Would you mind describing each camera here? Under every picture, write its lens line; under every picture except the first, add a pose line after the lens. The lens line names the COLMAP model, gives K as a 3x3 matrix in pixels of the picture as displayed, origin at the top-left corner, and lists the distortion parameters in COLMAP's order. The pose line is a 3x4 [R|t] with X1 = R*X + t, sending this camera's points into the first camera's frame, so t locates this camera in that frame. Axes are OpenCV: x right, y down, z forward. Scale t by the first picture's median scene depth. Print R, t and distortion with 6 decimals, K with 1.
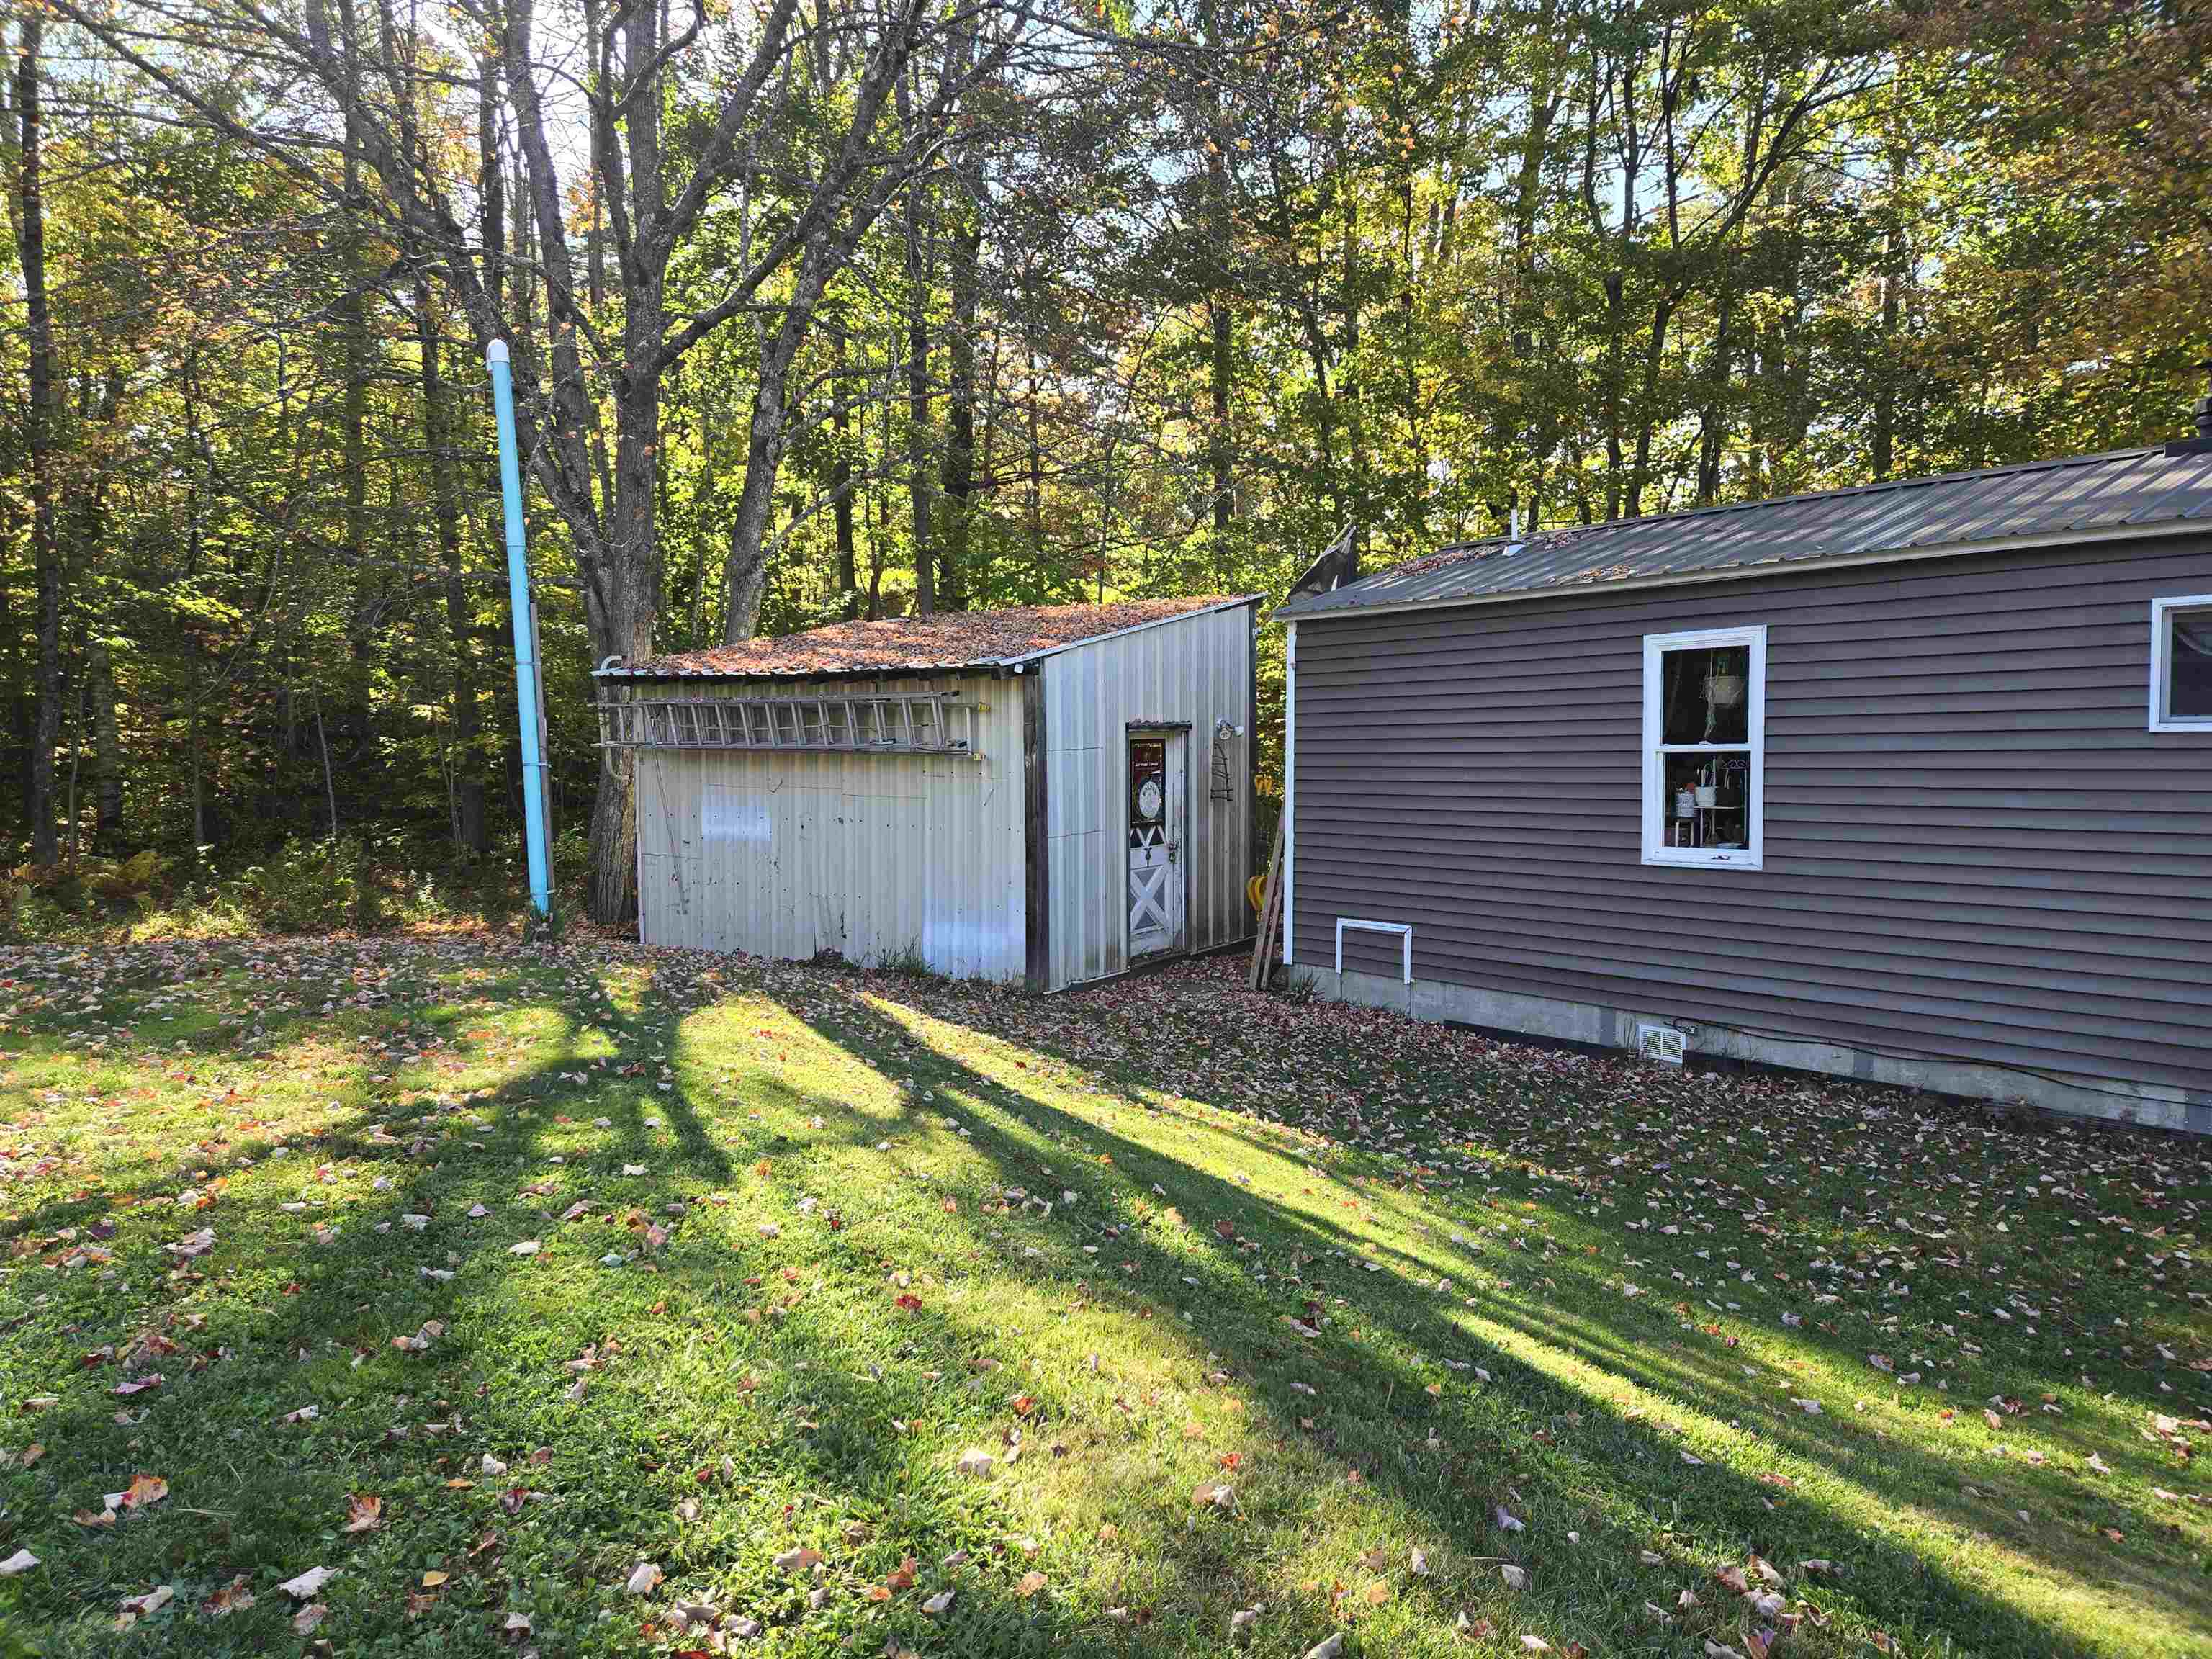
lens RADIAL K [[1490.6, 0, 1106.0], [0, 1490.6, 829.5], [0, 0, 1]] dist [0.068464, 0.000179]
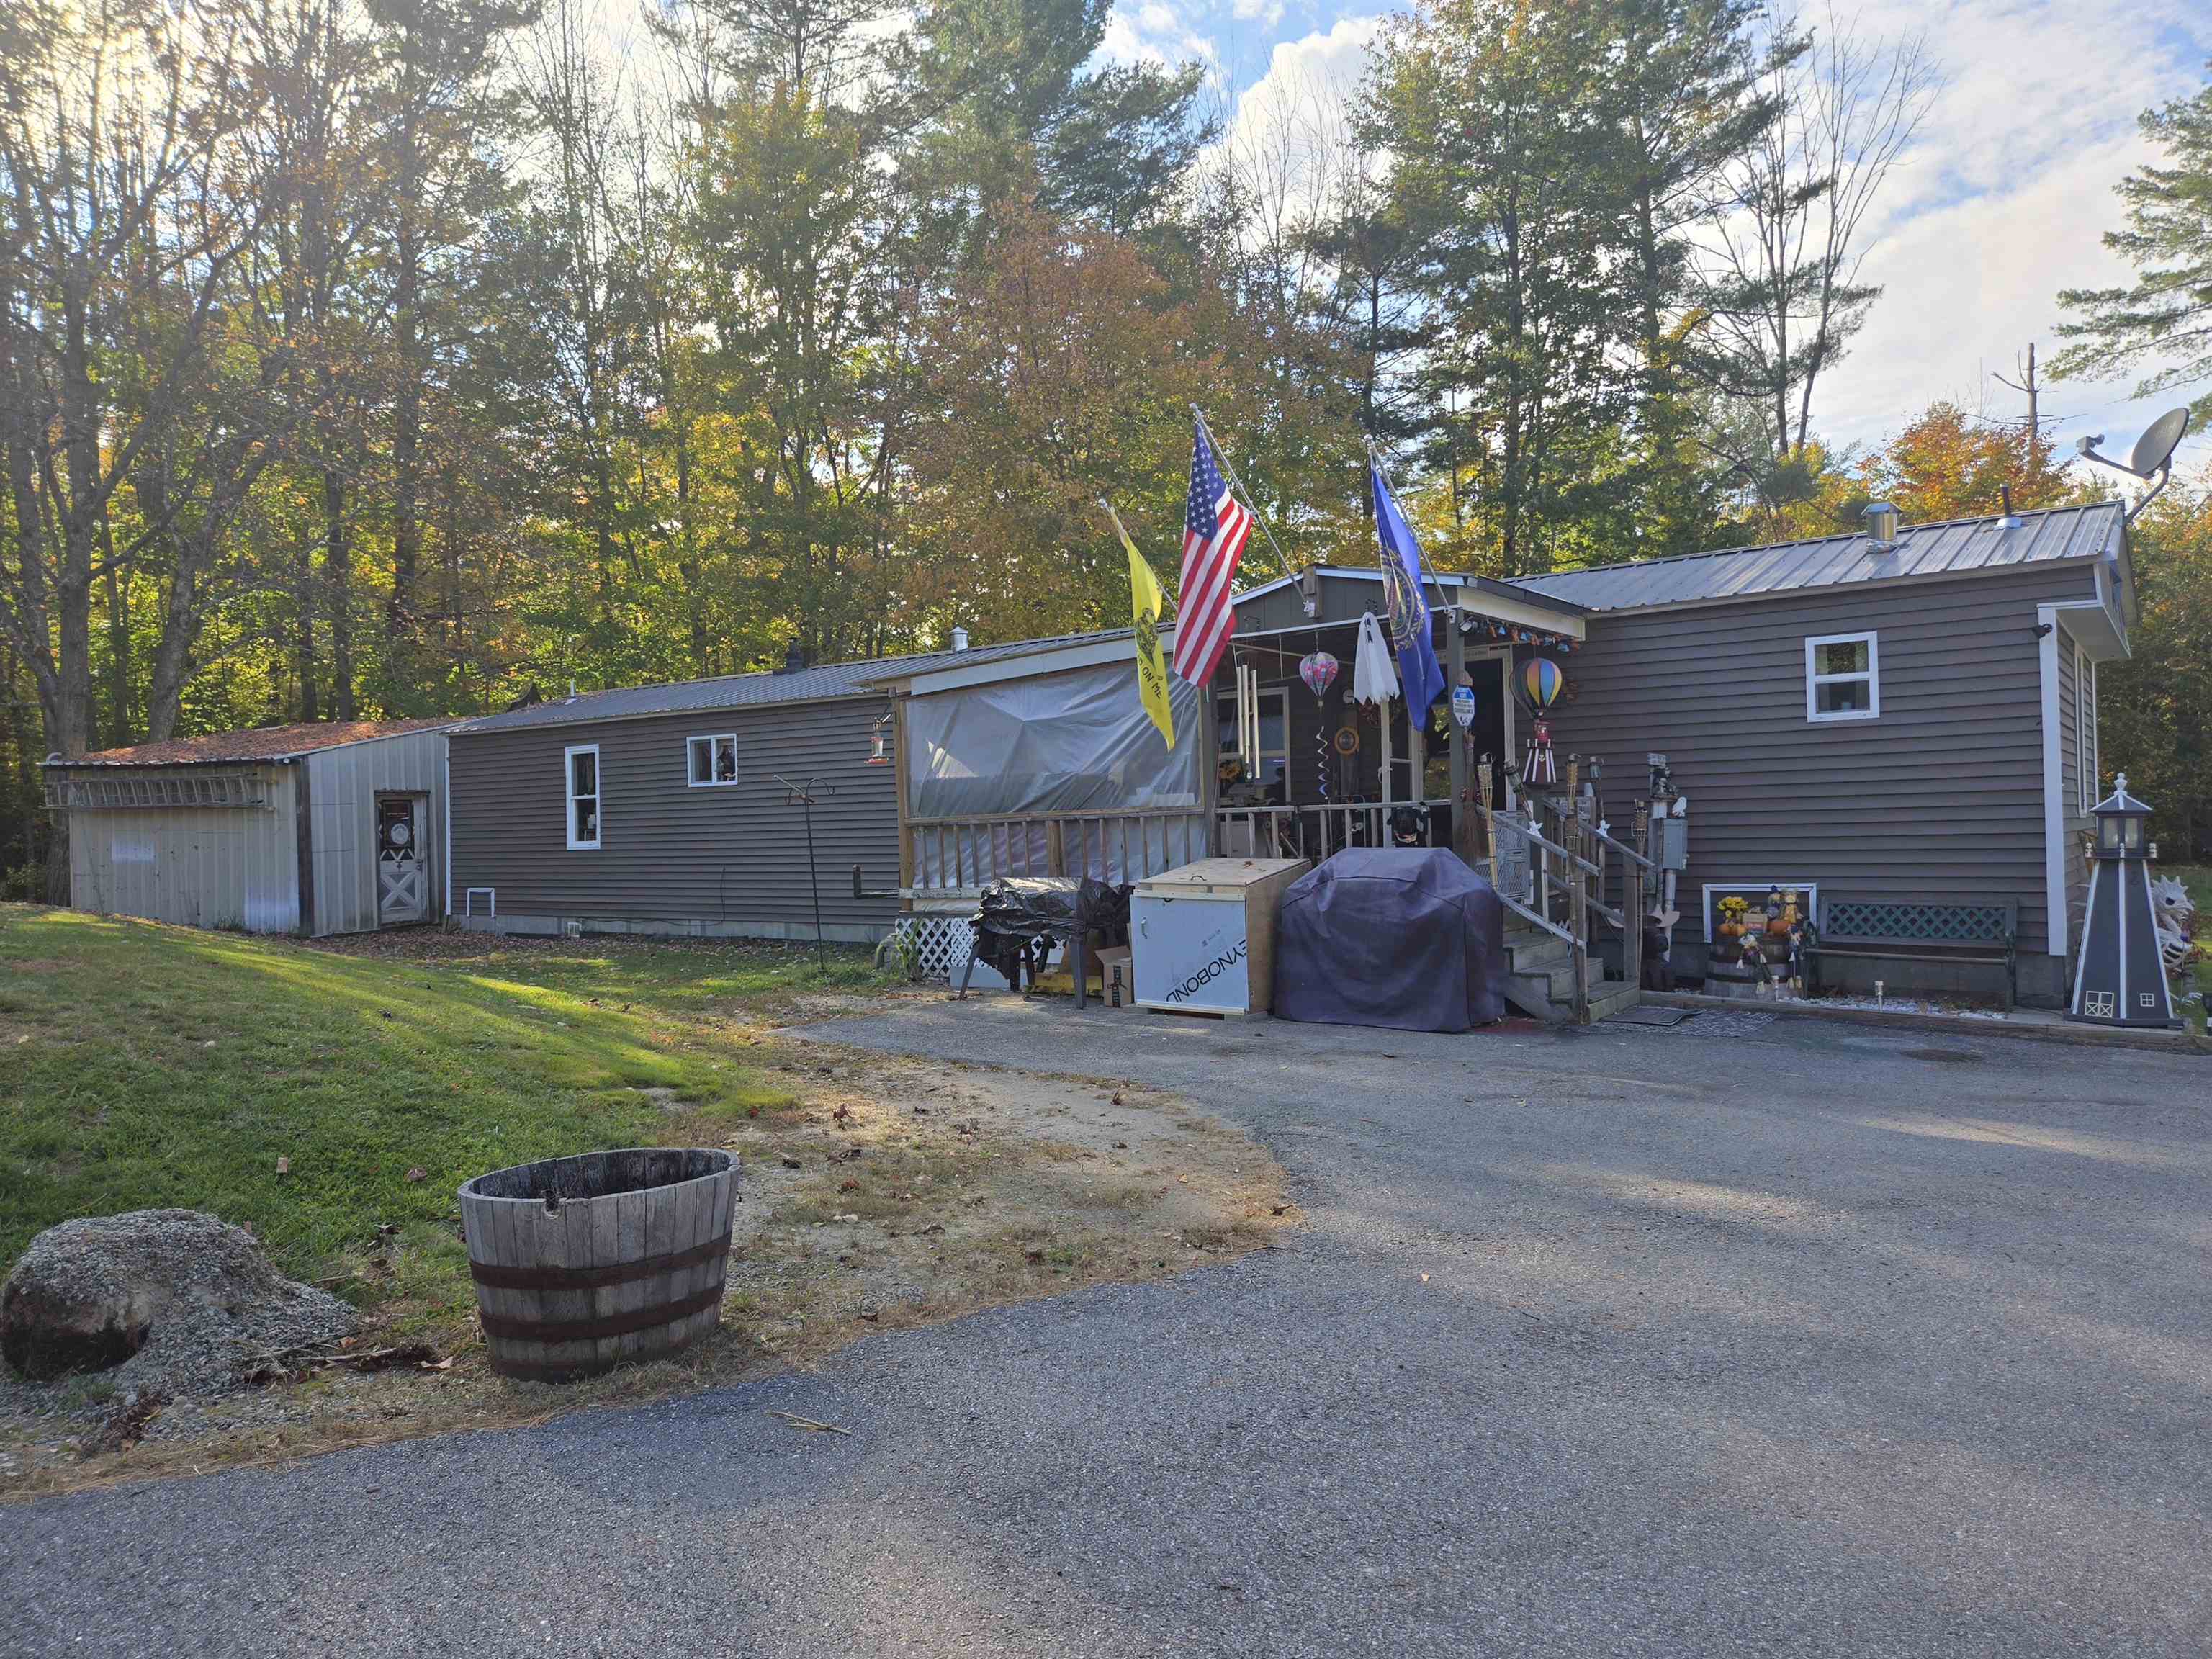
lens RADIAL K [[1459.1, 0, 1106.0], [0, 1459.1, 829.5], [0, 0, 1]] dist [0.000283, -0.001381]
pose [[0.965078, -0.016173, 0.261462, 0.425257], [0.029578, 0.998437, -0.047416, 0.089958], [-0.260287, 0.053494, 0.964048, -0.972912]]
